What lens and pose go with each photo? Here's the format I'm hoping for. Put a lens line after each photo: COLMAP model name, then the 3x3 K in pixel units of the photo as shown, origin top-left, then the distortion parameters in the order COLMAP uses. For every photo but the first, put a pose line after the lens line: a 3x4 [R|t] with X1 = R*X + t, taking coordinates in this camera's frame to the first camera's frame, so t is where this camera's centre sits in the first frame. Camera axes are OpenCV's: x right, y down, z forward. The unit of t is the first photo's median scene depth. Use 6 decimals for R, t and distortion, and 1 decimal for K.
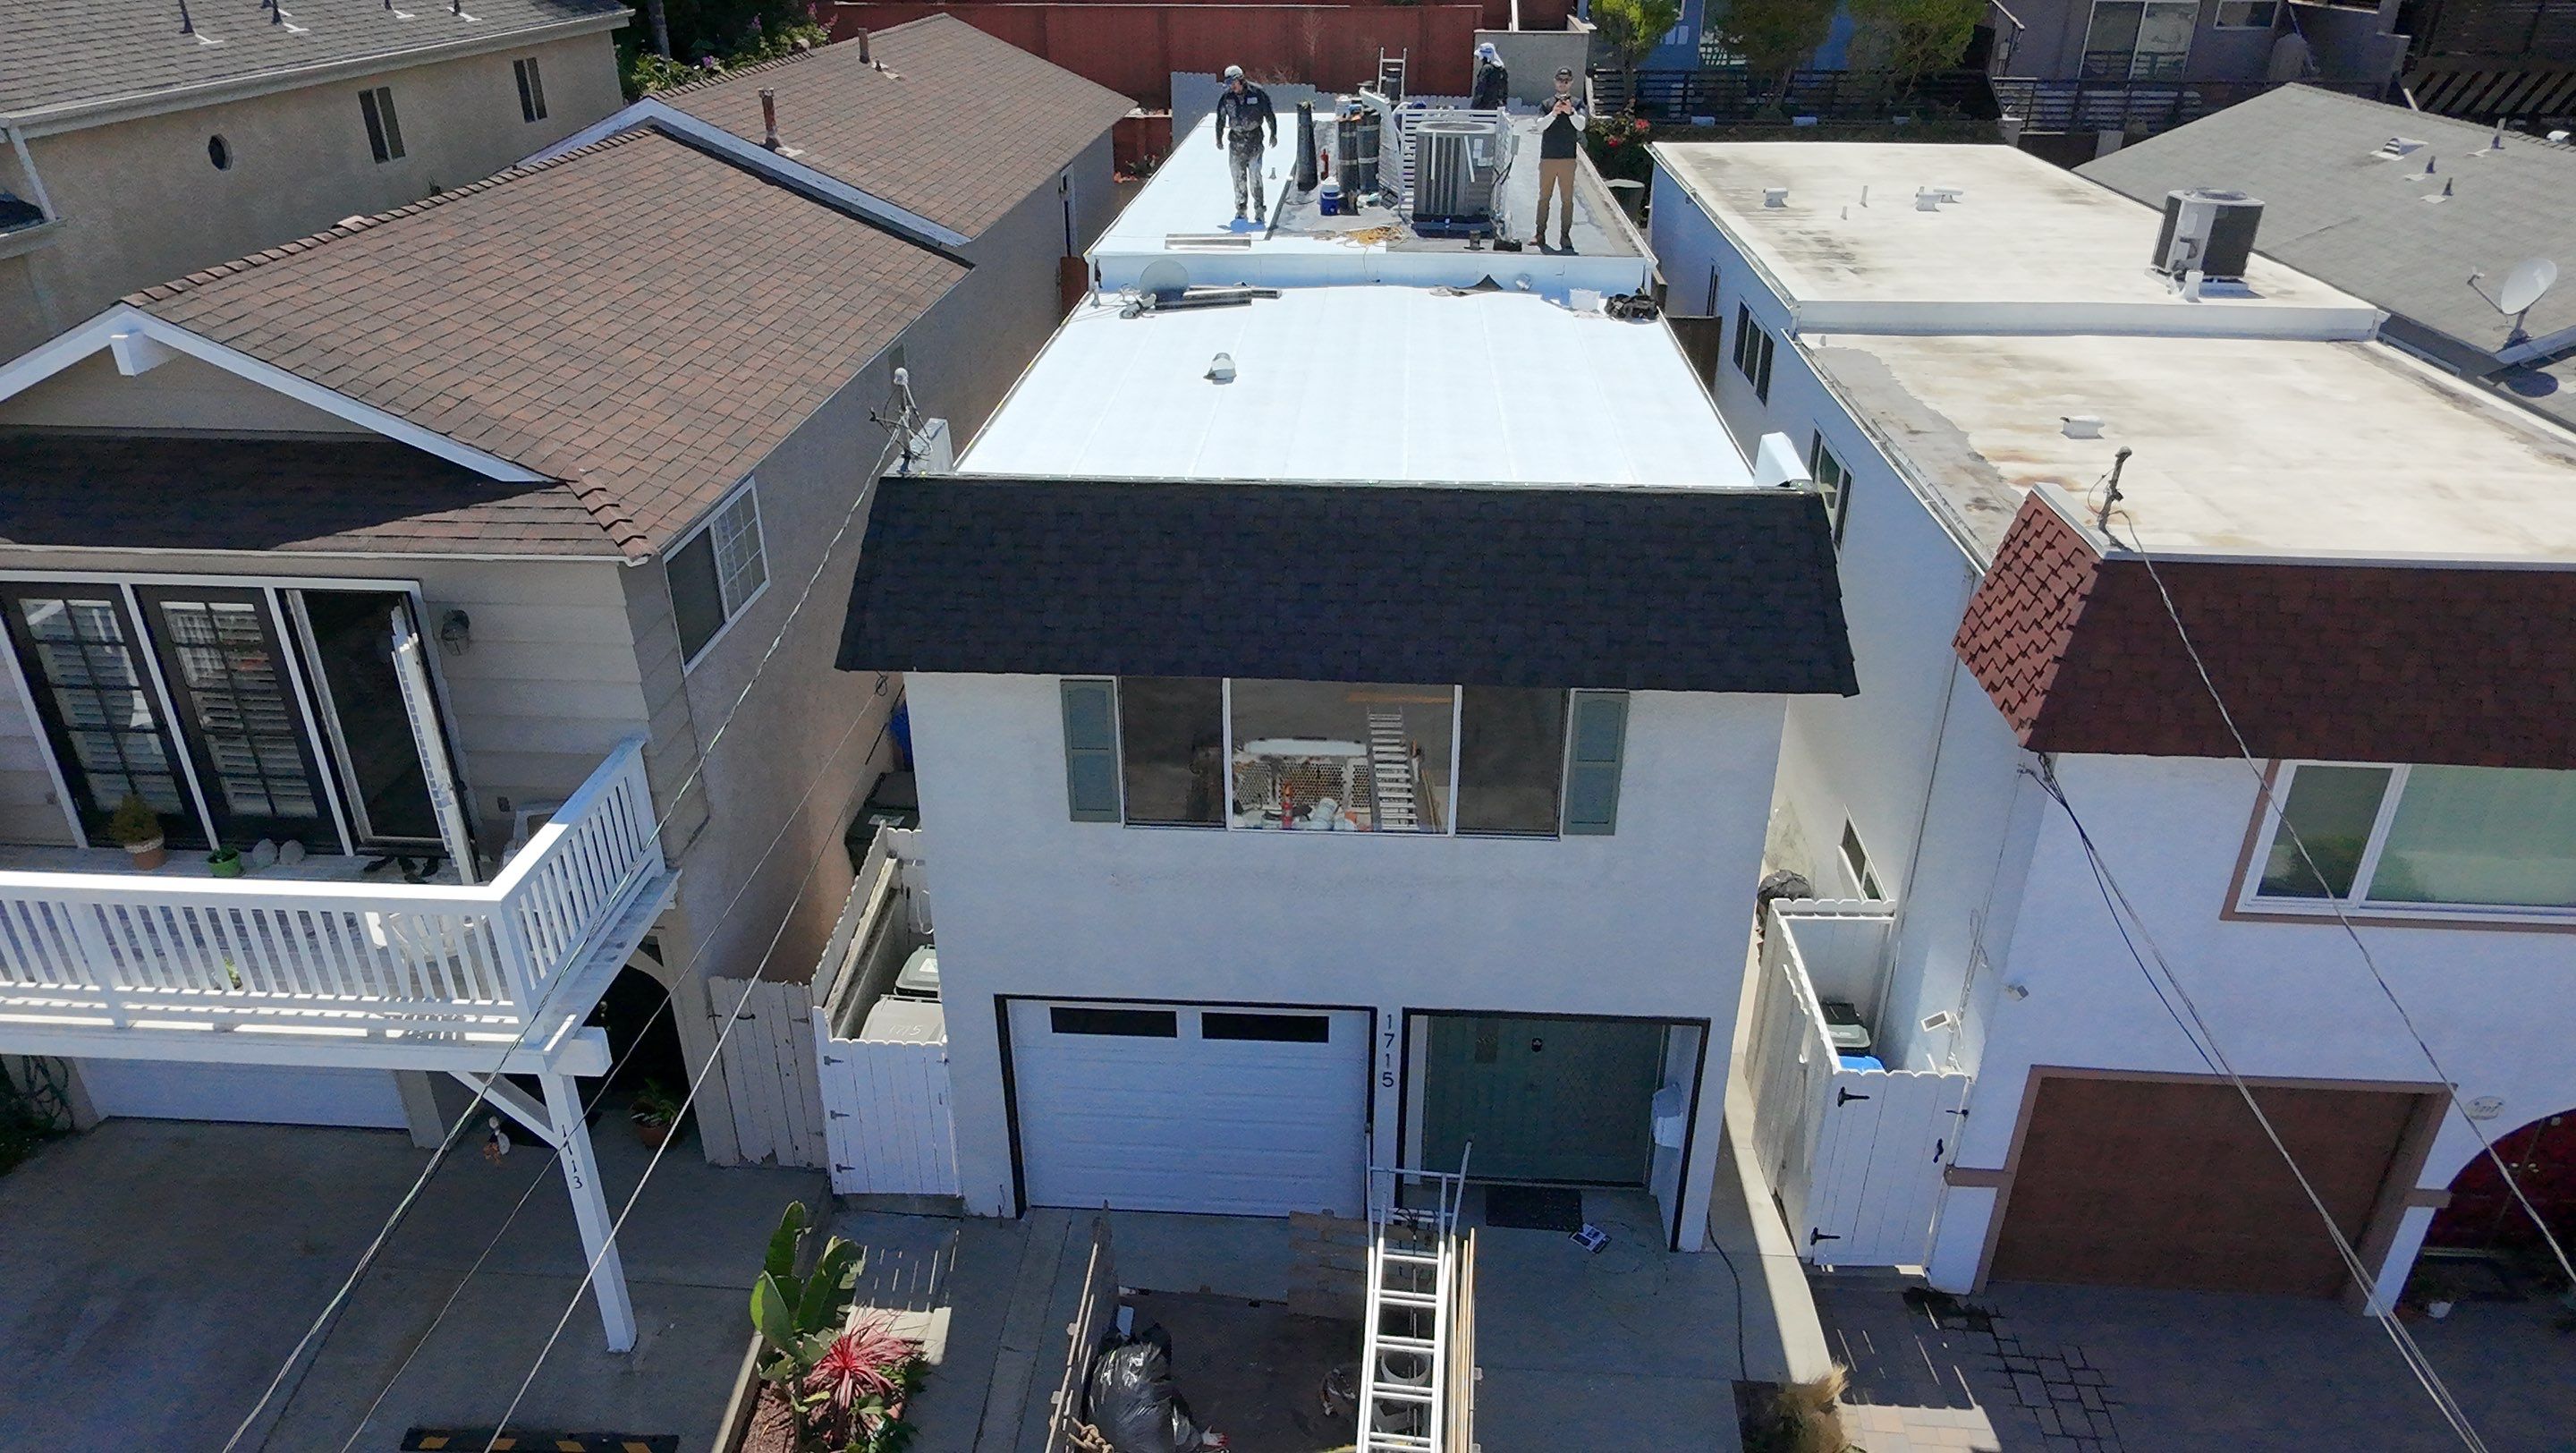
lens RADIAL K [[1645.6, 0, 1288.0], [0, 1645.6, 726.5], [0, 0, 1]] dist [0.013210, 0.001477]
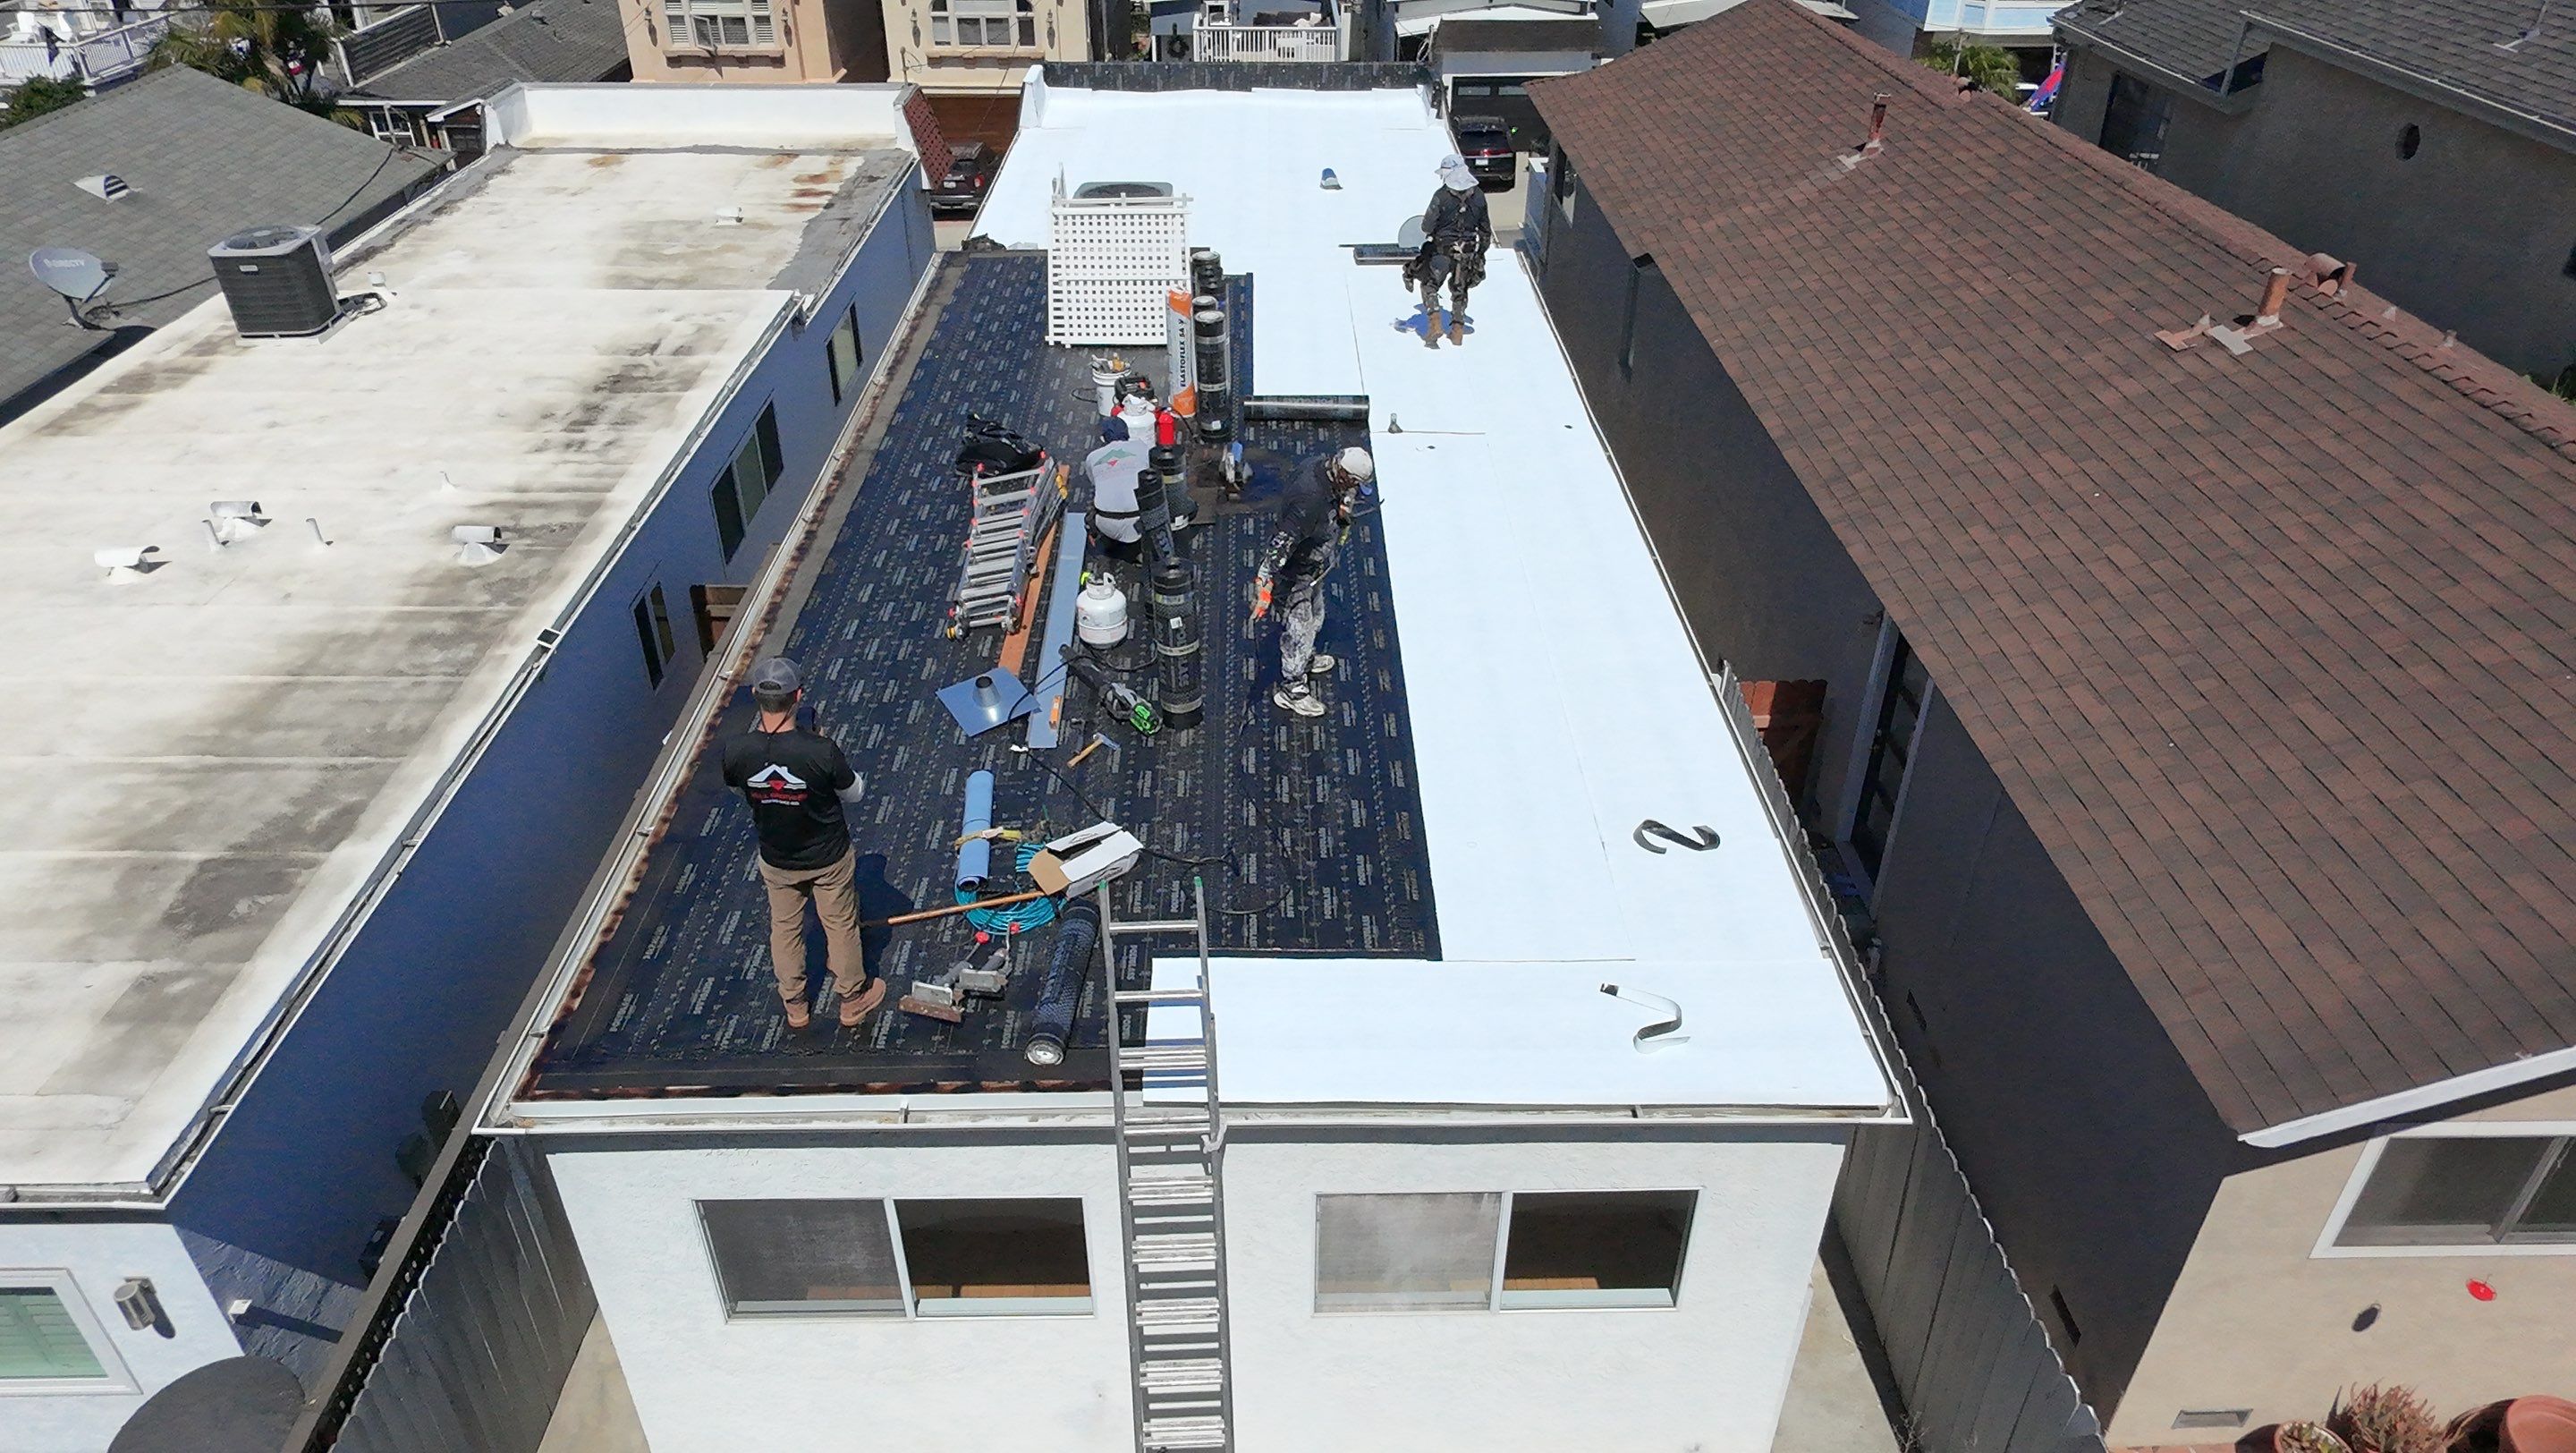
lens RADIAL K [[1645.6, 0, 1288.0], [0, 1645.6, 726.5], [0, 0, 1]] dist [0.013210, 0.001477]
pose [[-0.996555, 0.036757, -0.074345, 0.094478], [-0.046206, 0.498342, 0.865748, -0.997978], [0.068872, 0.866201, -0.494927, 1.730727]]
